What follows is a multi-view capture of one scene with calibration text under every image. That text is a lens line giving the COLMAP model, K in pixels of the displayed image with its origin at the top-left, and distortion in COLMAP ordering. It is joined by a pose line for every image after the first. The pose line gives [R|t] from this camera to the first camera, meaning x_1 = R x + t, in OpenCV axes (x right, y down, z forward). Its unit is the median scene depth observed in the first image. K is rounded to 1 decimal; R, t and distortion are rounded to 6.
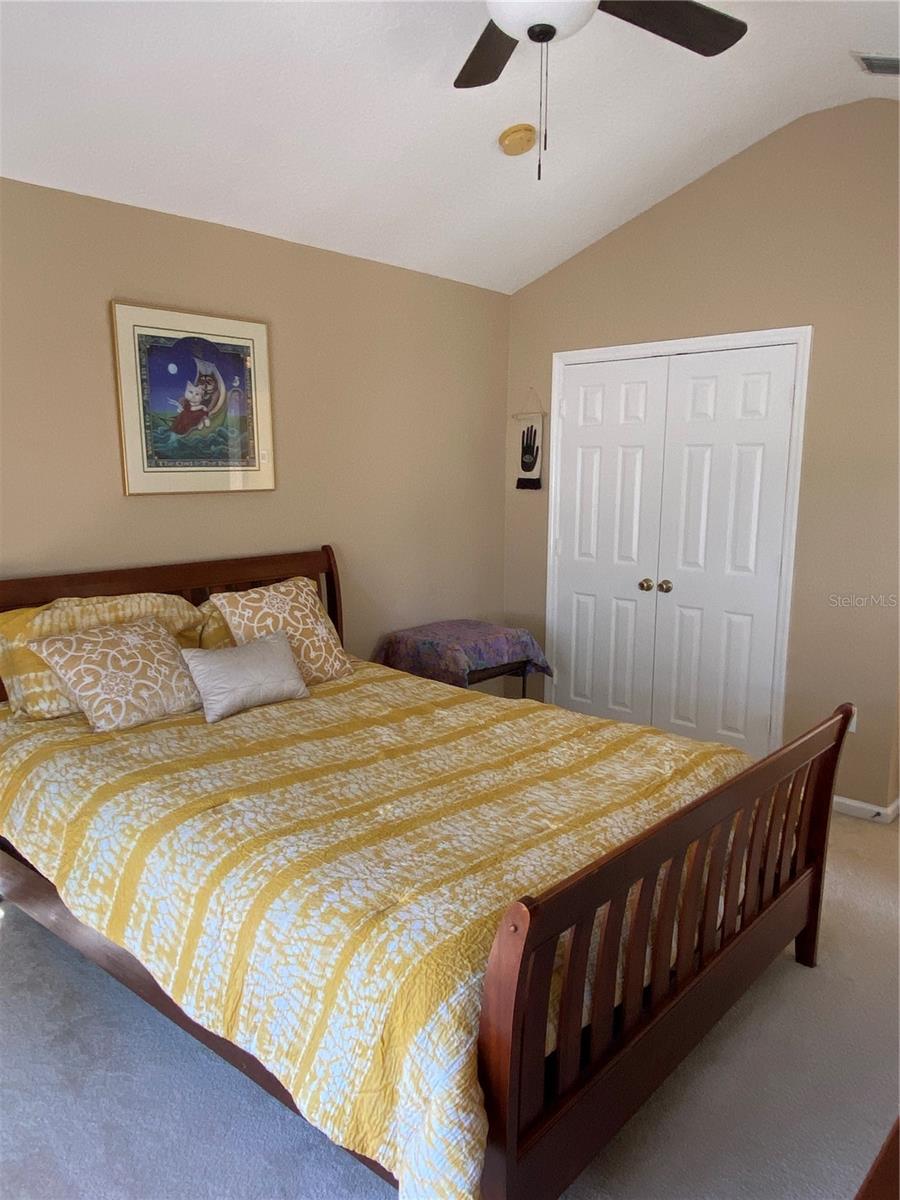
lens RADIAL K [[855.1, 0, 452.5], [0, 855.1, 616.7], [0, 0, 1]] dist [0.076688, -0.082563]
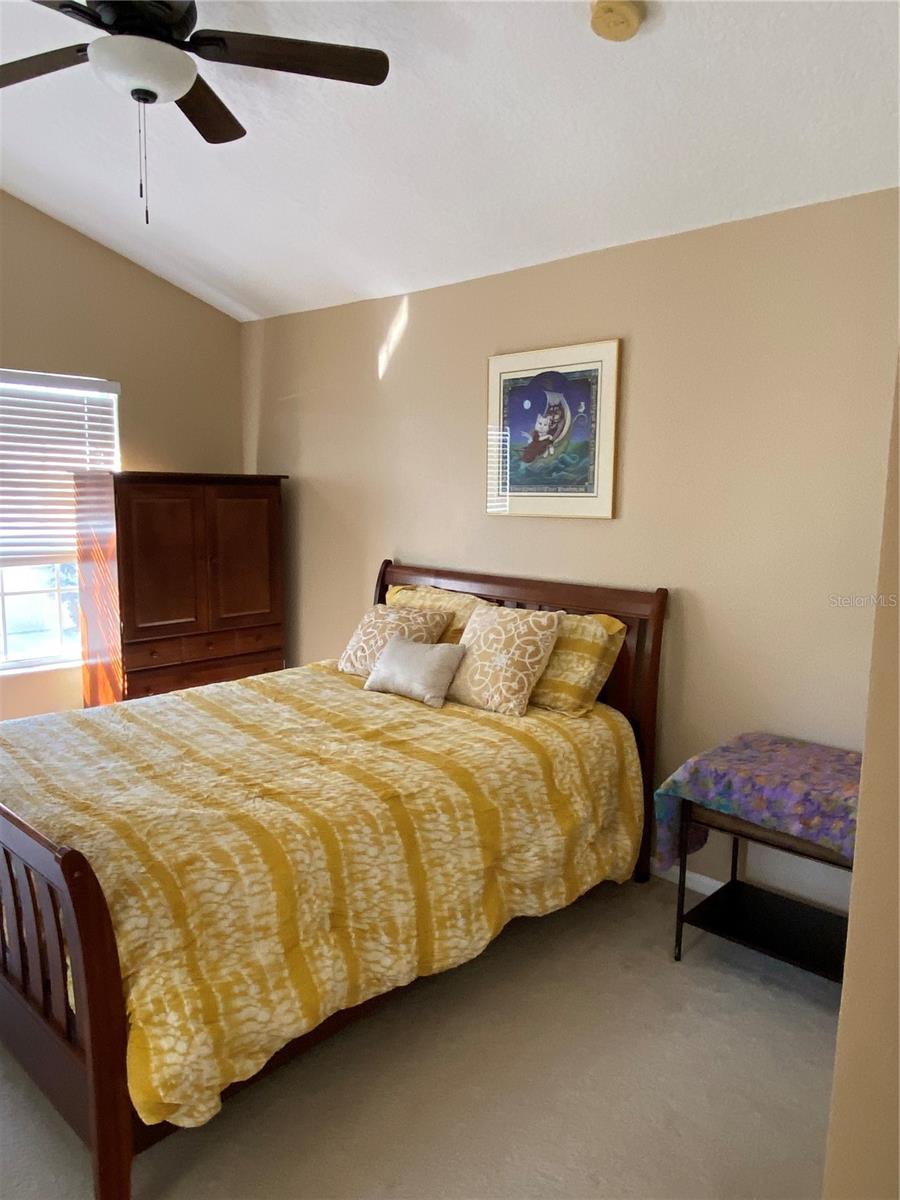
lens RADIAL K [[855.1, 0, 452.5], [0, 855.1, 616.7], [0, 0, 1]] dist [0.076688, -0.082563]
pose [[-0.045646, 0.144351, -0.988473, 0.801992], [-0.196329, 0.968910, 0.150561, -0.166289], [0.979475, 0.200939, -0.015887, 0.960034]]
